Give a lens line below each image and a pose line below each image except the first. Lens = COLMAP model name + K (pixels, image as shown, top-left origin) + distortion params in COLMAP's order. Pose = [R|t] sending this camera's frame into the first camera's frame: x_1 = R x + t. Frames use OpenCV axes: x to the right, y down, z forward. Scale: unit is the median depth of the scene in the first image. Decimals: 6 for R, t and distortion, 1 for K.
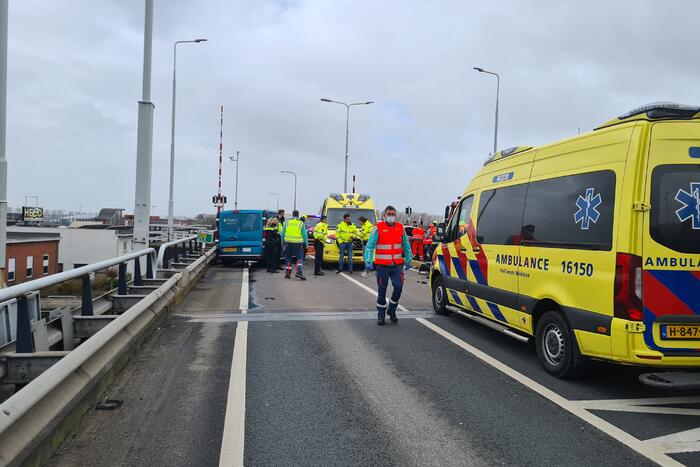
lens RADIAL K [[514.4, 0, 352.0], [0, 514.4, 231.2], [0, 0, 1]] dist [0.058123, -0.020268]
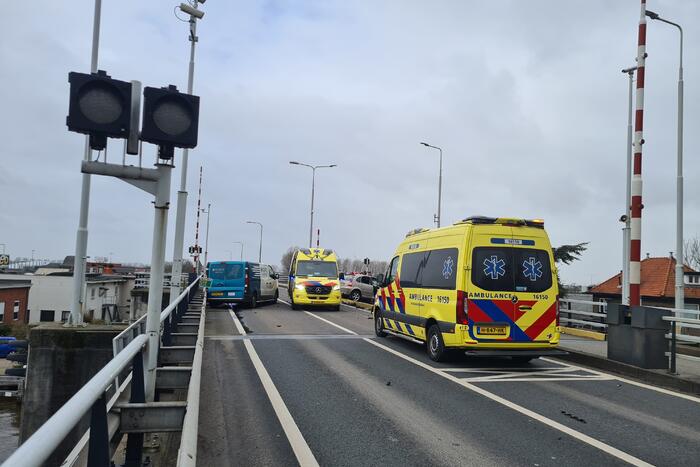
lens RADIAL K [[514.4, 0, 354.8], [0, 514.4, 243.2], [0, 0, 1]] dist [0.058123, -0.020268]
pose [[0.996878, 0.012962, 0.077886, -0.016617], [-0.007392, 0.997422, -0.071382, 0.002178], [-0.078610, 0.070583, 0.994404, -0.466374]]
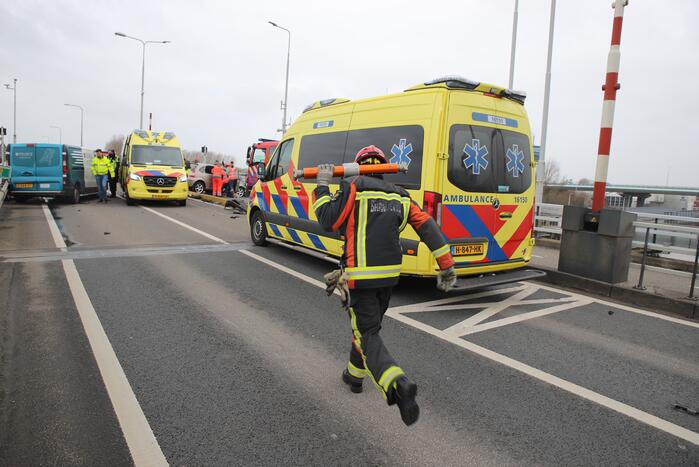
lens RADIAL K [[473.8, 0, 334.9], [0, 473.8, 215.9], [0, 0, 1]] dist [-0.107472, 0.074155]
pose [[0.921942, -0.013988, 0.387075, -0.070630], [-0.023707, 0.995436, 0.092439, -0.000209], [-0.386601, -0.094400, 0.917403, 0.011993]]
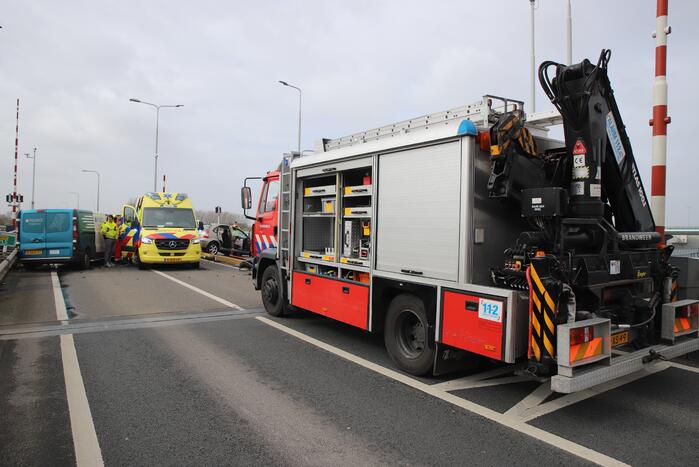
lens RADIAL K [[473.8, 0, 334.6], [0, 473.8, 222.0], [0, 0, 1]] dist [-0.107472, 0.074155]
pose [[0.933175, -0.009667, 0.359294, -0.055871], [0.015034, 0.999813, -0.012148, -0.001348], [-0.359109, 0.016738, 0.933146, 0.088727]]
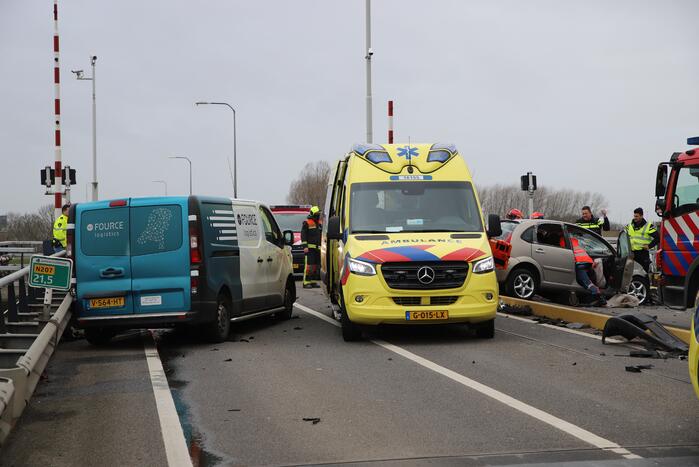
lens RADIAL K [[1235.5, 0, 348.8], [0, 1235.5, 223.2], [0, 0, 1]] dist [0.191614, 0.000000]
pose [[0.998865, -0.045663, -0.013564, -0.075198], [0.045469, 0.998864, -0.014249, -0.003797], [0.014199, 0.013616, 0.999806, 0.131691]]
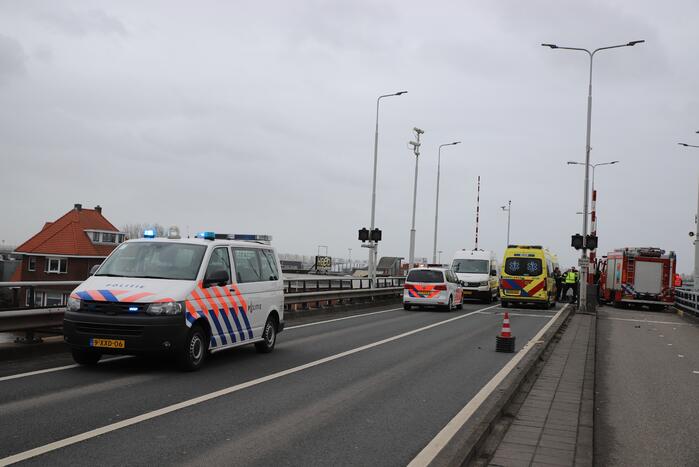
lens RADIAL K [[895.0, 0, 346.2], [0, 895.0, 235.4], [0, 0, 1]] dist [0.064830, 0.000000]
pose [[0.889148, -0.006597, -0.457572, 1.534826], [-0.022488, 0.998058, -0.058088, 0.093797], [0.457066, 0.061938, 0.887273, -3.550337]]
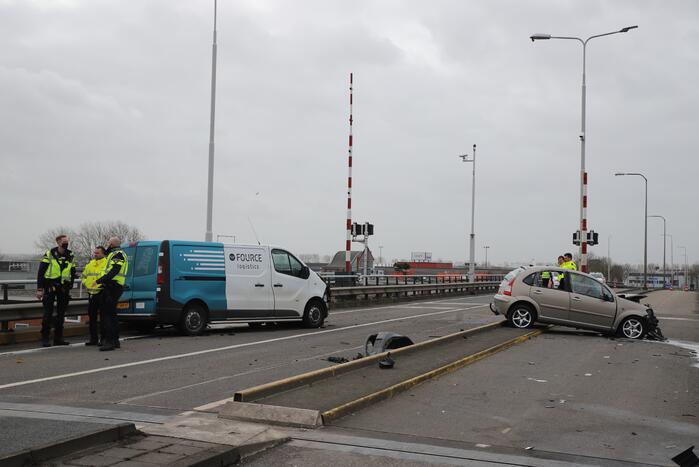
lens RADIAL K [[920.7, 0, 324.0], [0, 920.7, 220.1], [0, 0, 1]] dist [0.095211, 0.000000]
pose [[0.842784, -0.037062, -0.536975, 1.071805], [-0.003750, 0.997198, -0.074711, 0.029275], [0.538239, 0.064978, 0.840283, 0.335314]]
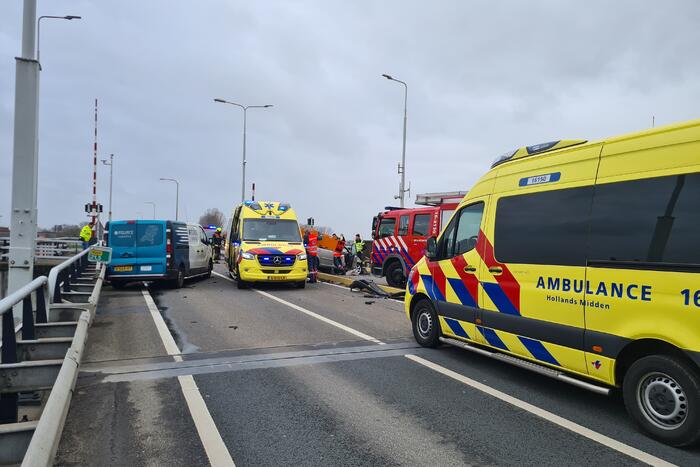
lens RADIAL K [[514.4, 0, 349.4], [0, 514.4, 240.0], [0, 0, 1]] dist [0.058123, -0.020268]
pose [[0.974985, -0.005719, 0.222196, -0.131515], [0.006762, 0.999969, -0.003933, -0.007485], [-0.222167, 0.005337, 0.974994, 0.223421]]
